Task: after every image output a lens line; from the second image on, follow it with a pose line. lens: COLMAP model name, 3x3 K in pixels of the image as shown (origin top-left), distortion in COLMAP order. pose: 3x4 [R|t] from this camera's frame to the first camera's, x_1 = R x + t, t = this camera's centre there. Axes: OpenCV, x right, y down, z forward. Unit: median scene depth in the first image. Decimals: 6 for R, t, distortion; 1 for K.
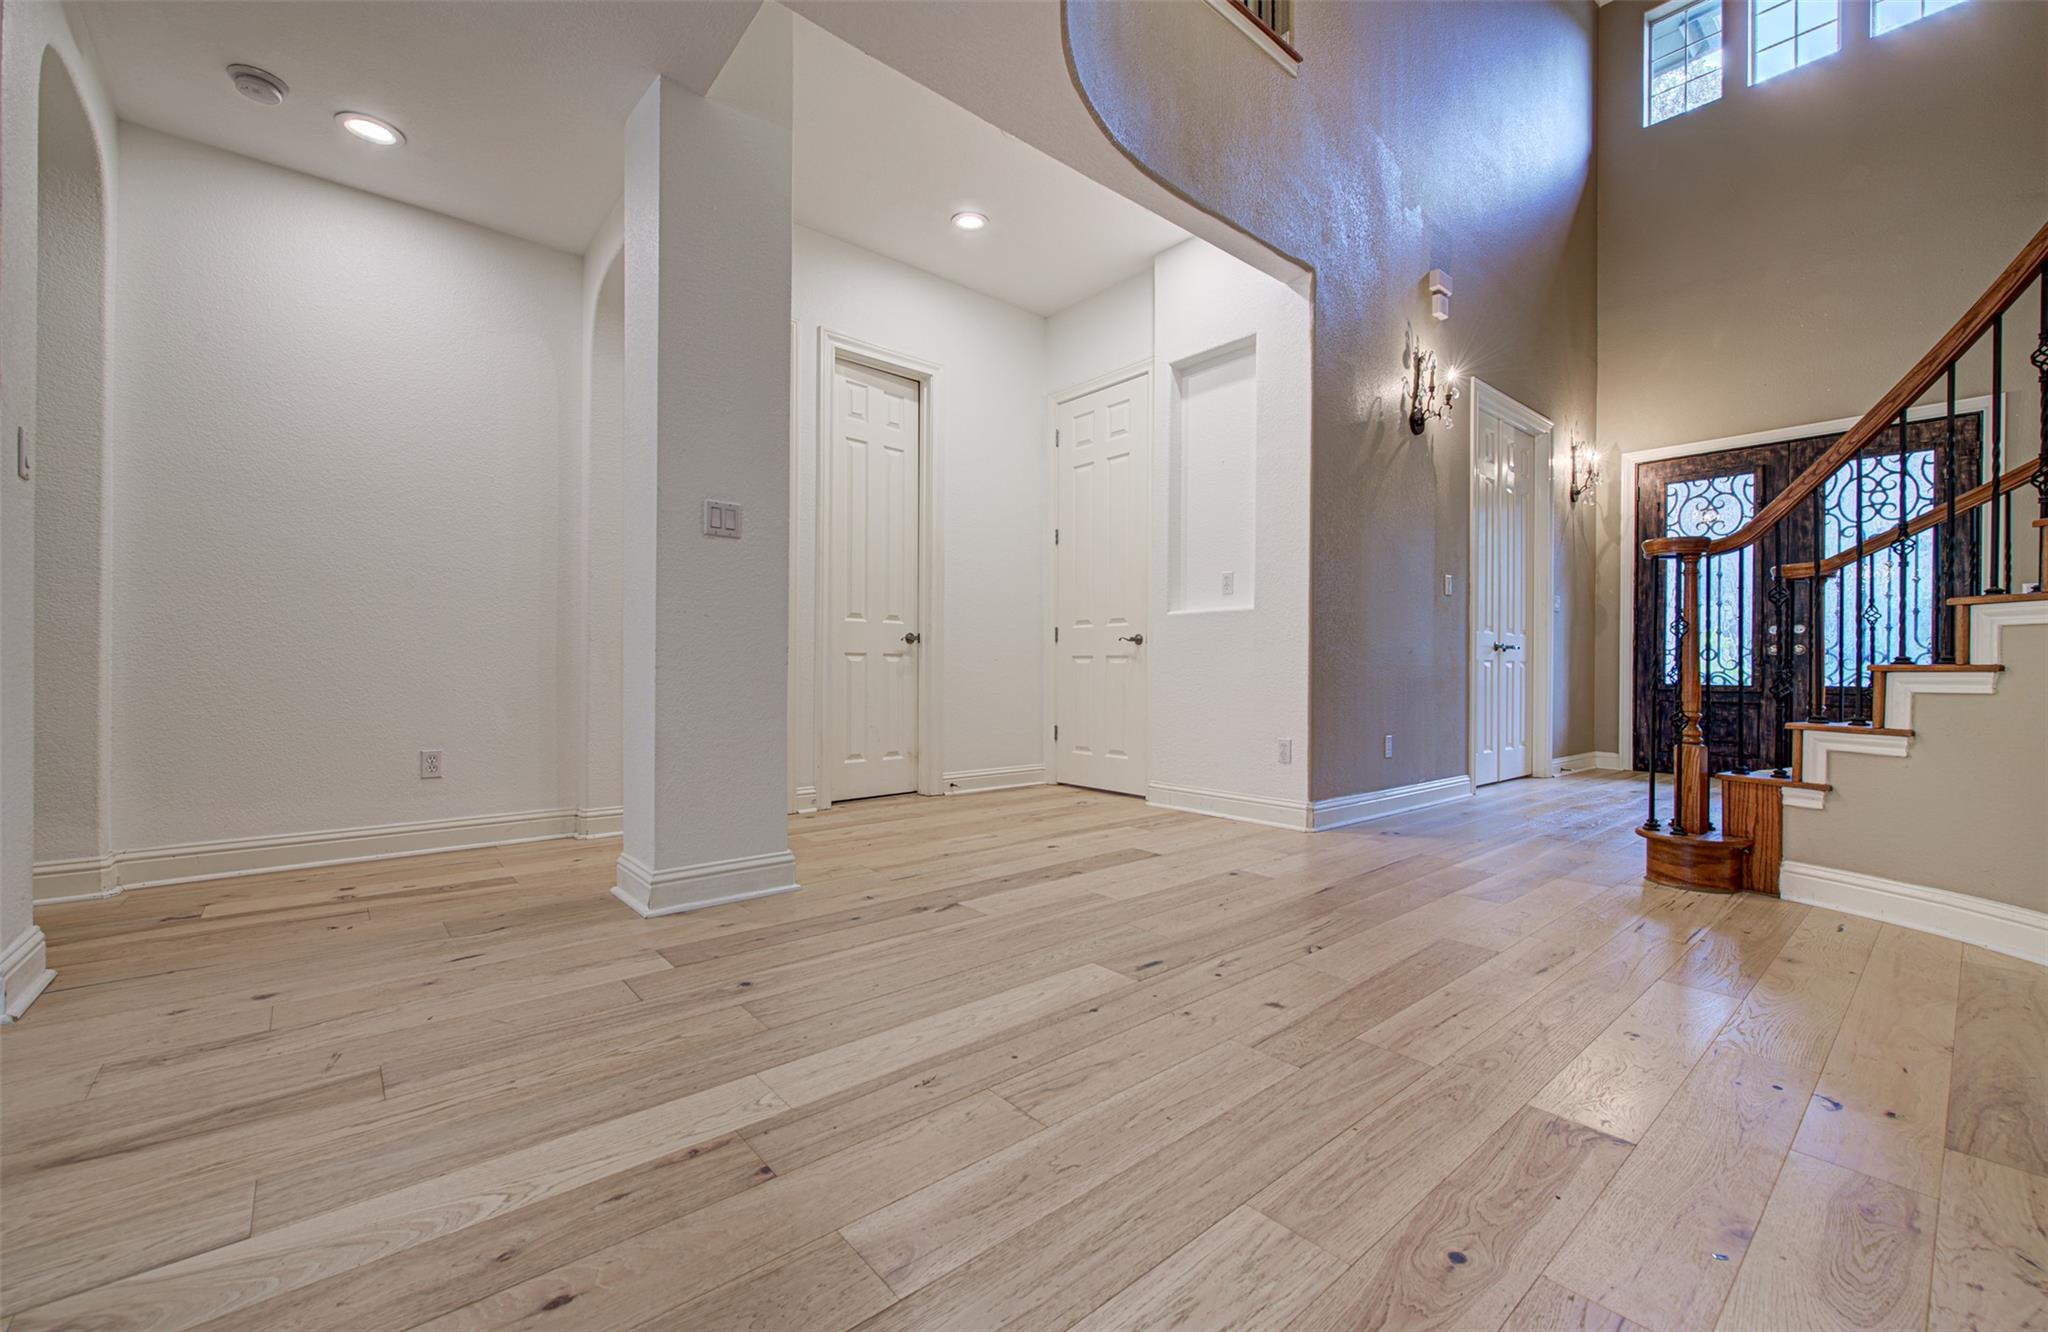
lens RADIAL K [[830.6, 0, 1032.0], [0, 830.6, 660.5], [0, 0, 1]] dist [0.001771, -0.000238]
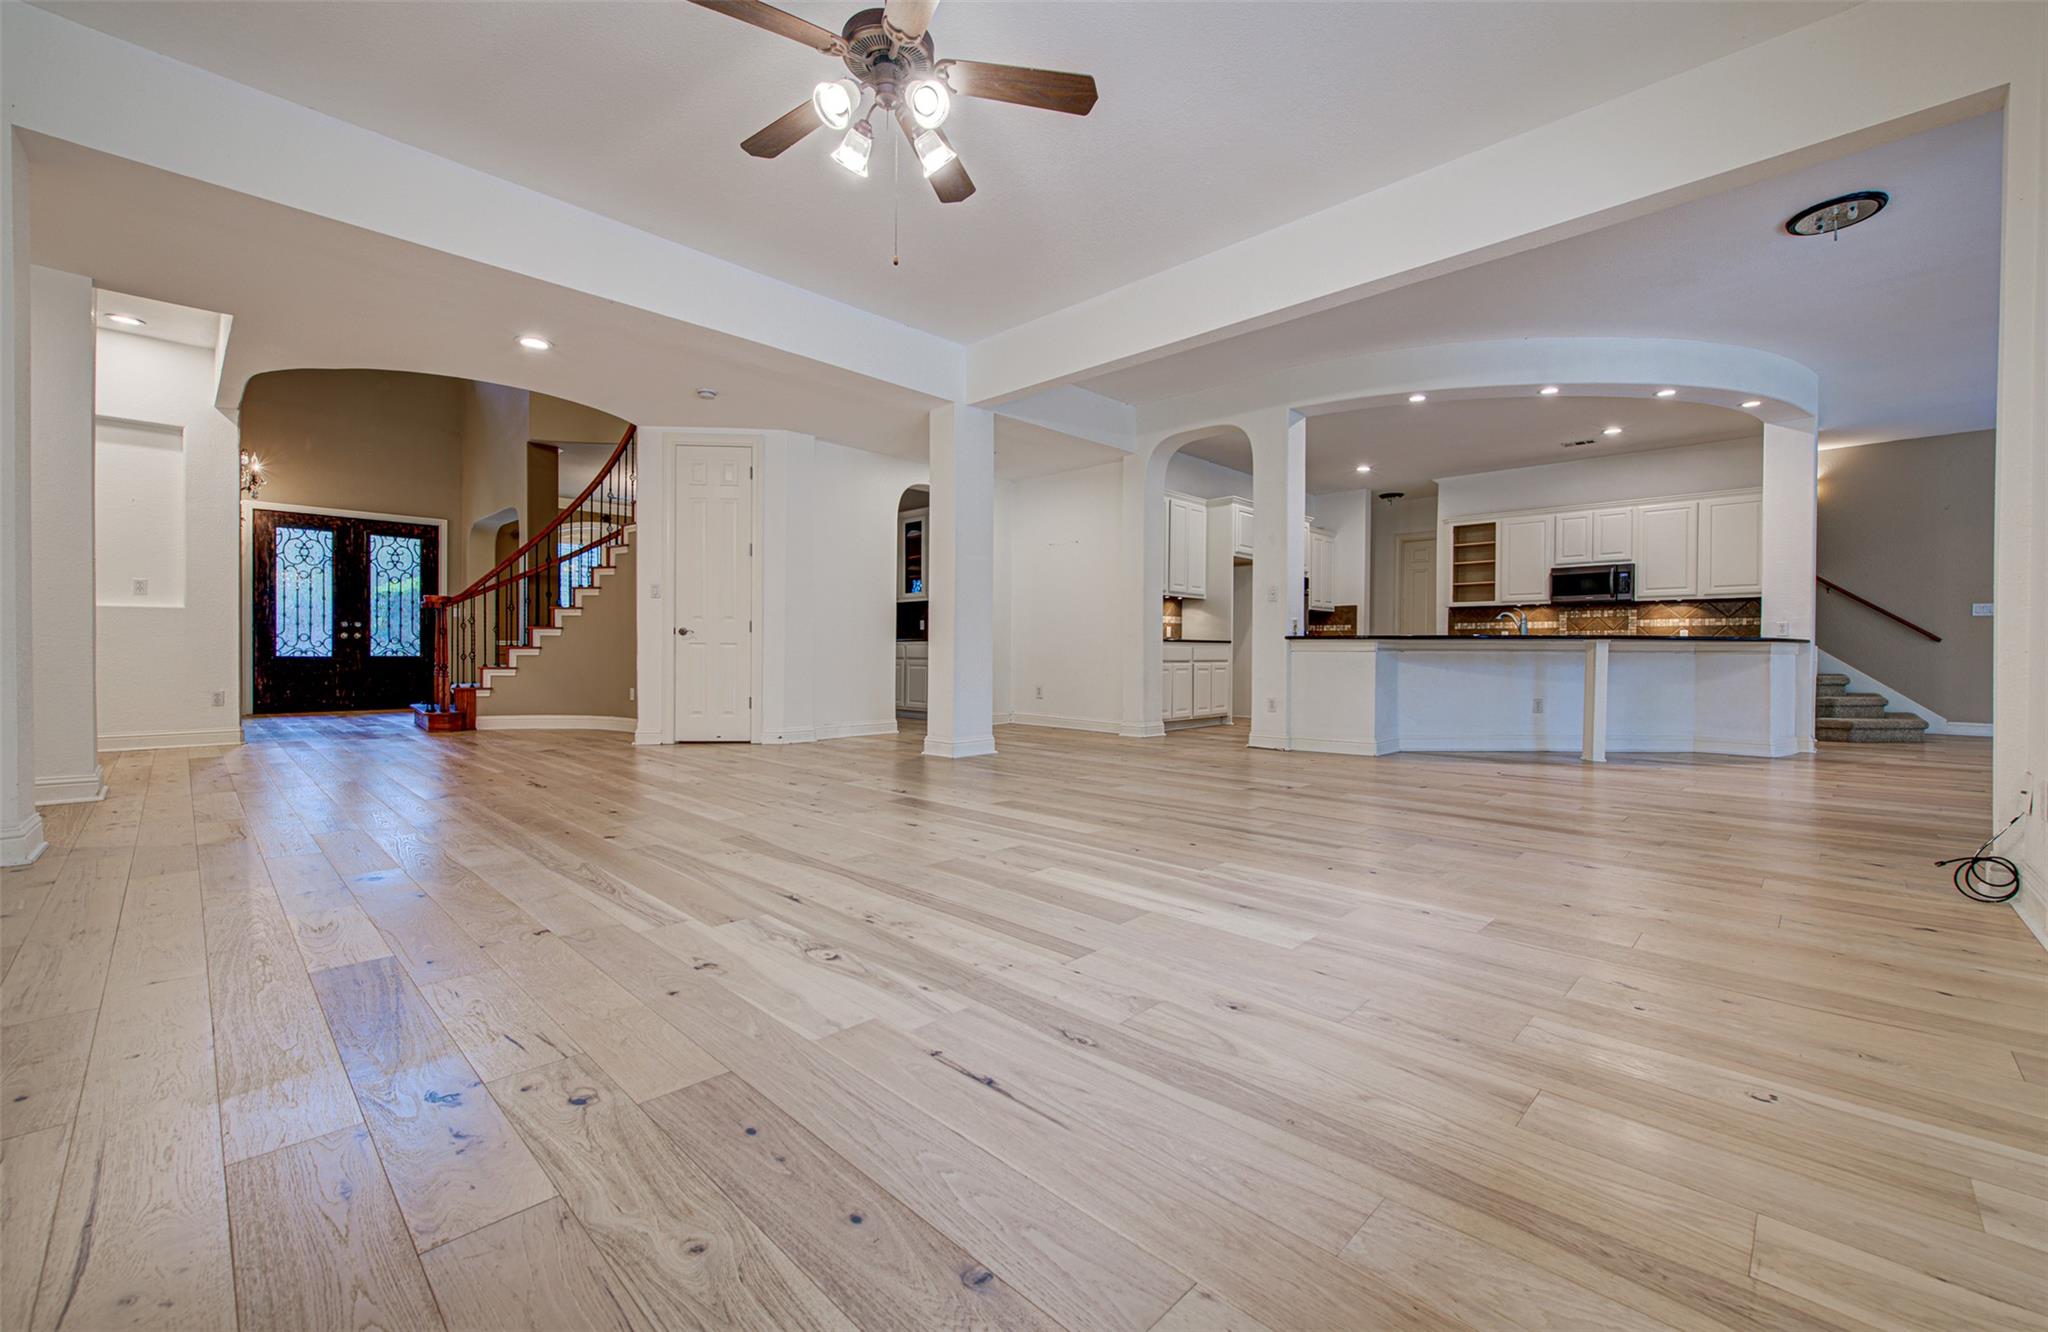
lens RADIAL K [[830.6, 0, 1032.0], [0, 830.6, 660.5], [0, 0, 1]] dist [0.001771, -0.000238]
pose [[-0.084059, -0.016770, 0.996320, -0.971259], [-0.014473, 0.999773, 0.015607, -0.008503], [-0.996356, -0.013107, -0.084283, -0.297206]]
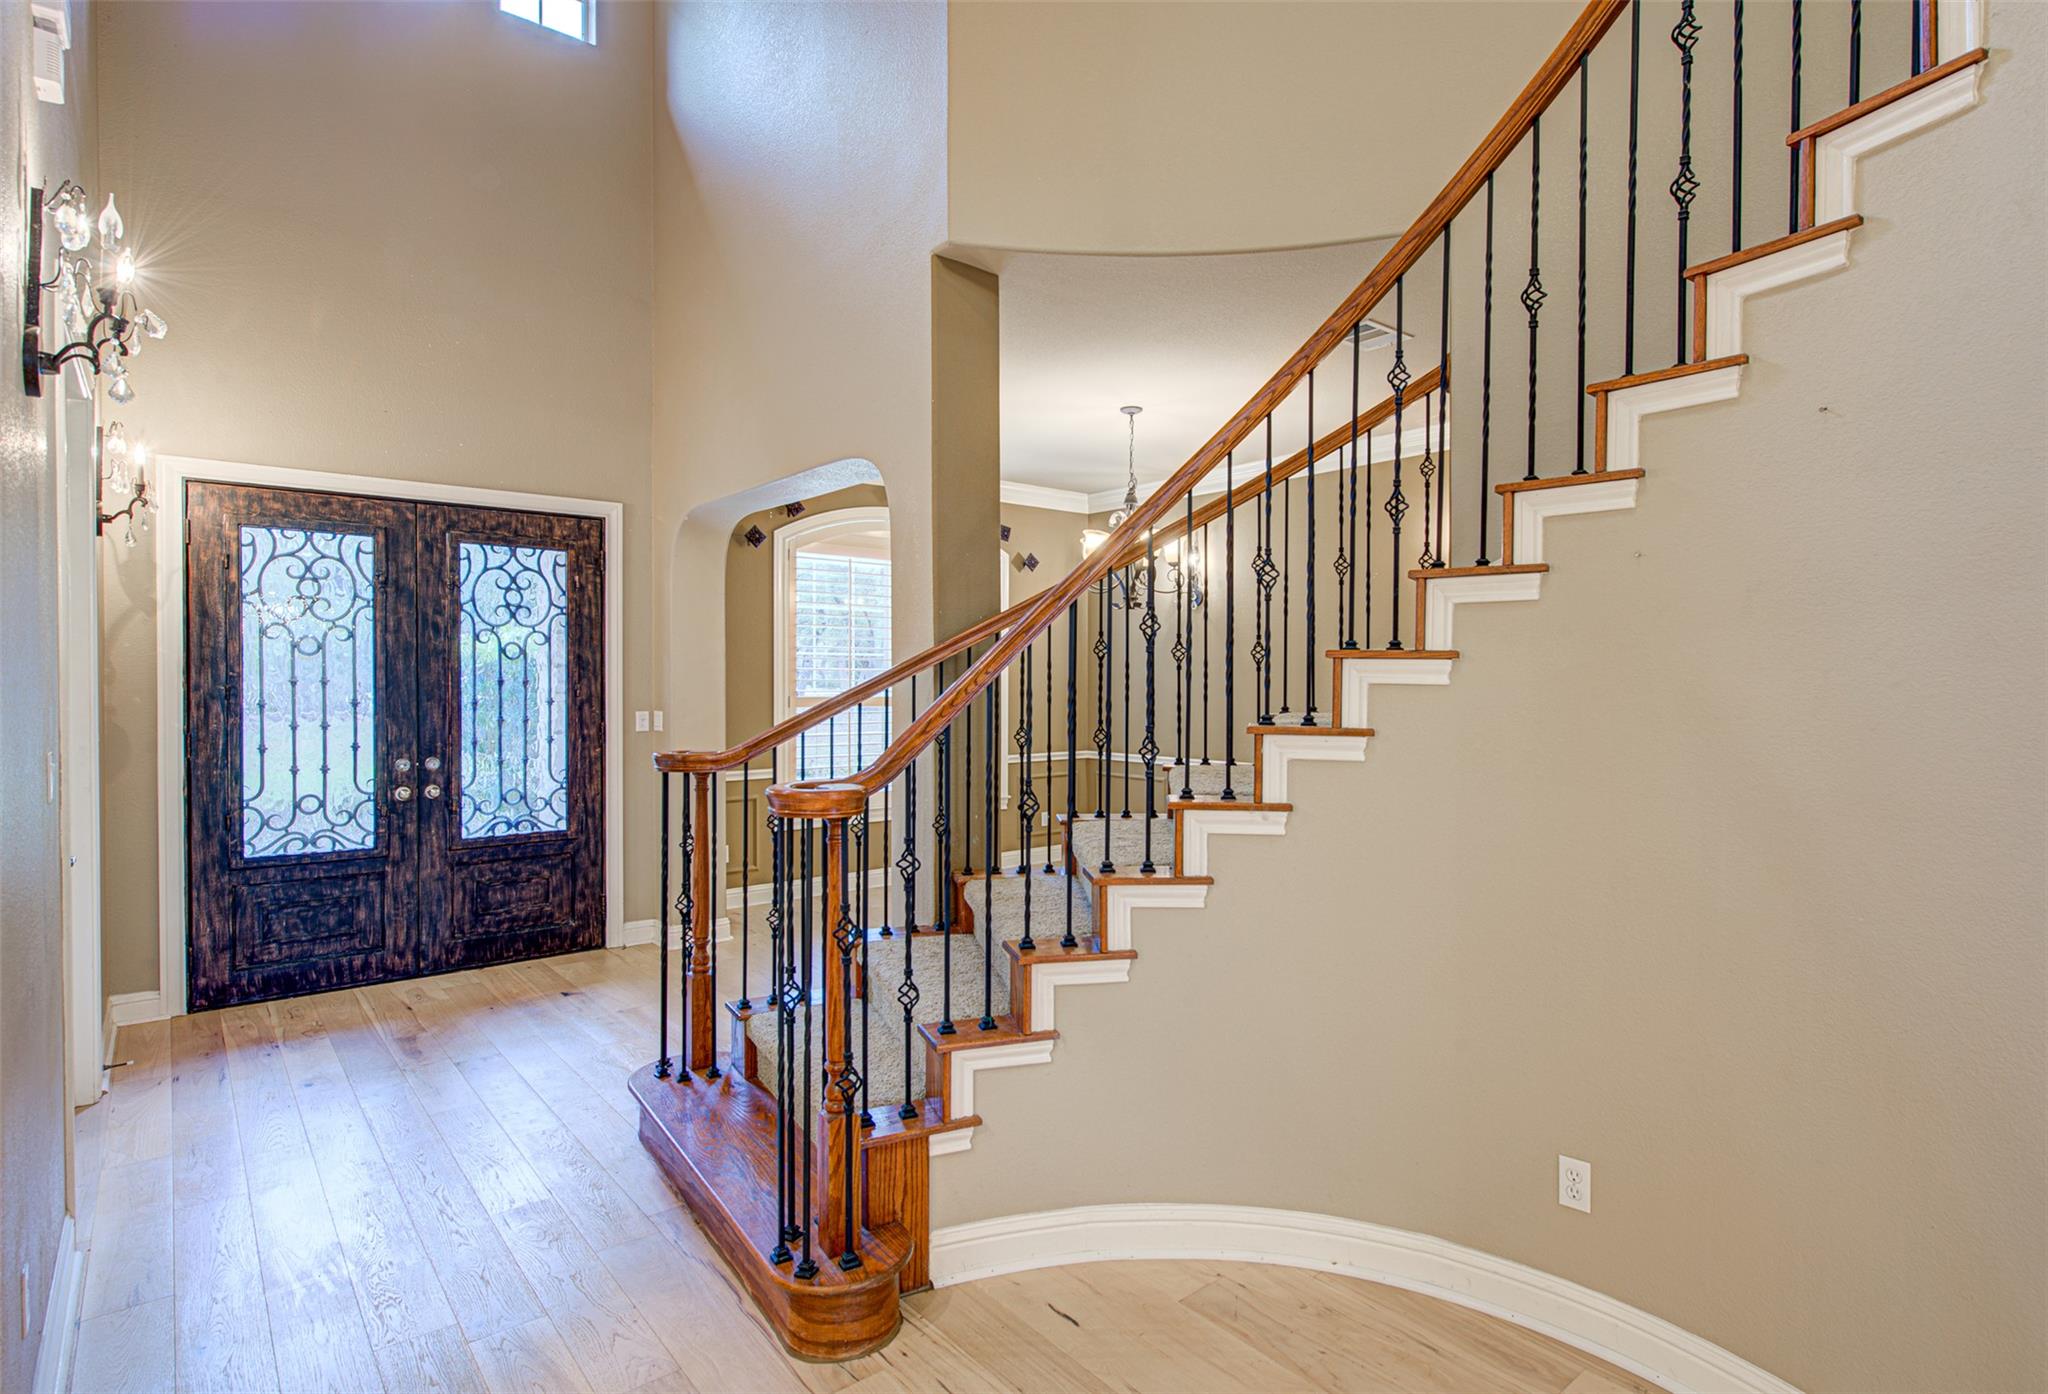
lens RADIAL K [[1066.7, 0, 1085.5], [0, 1066.7, 693.7], [0, 0, 1]] dist [0.001487, -0.000298]
pose [[0.004557, -0.020937, 0.999770, -0.009529], [-0.008872, 0.999741, 0.020977, -0.120770], [-0.999950, -0.008965, 0.004370, 0.412936]]
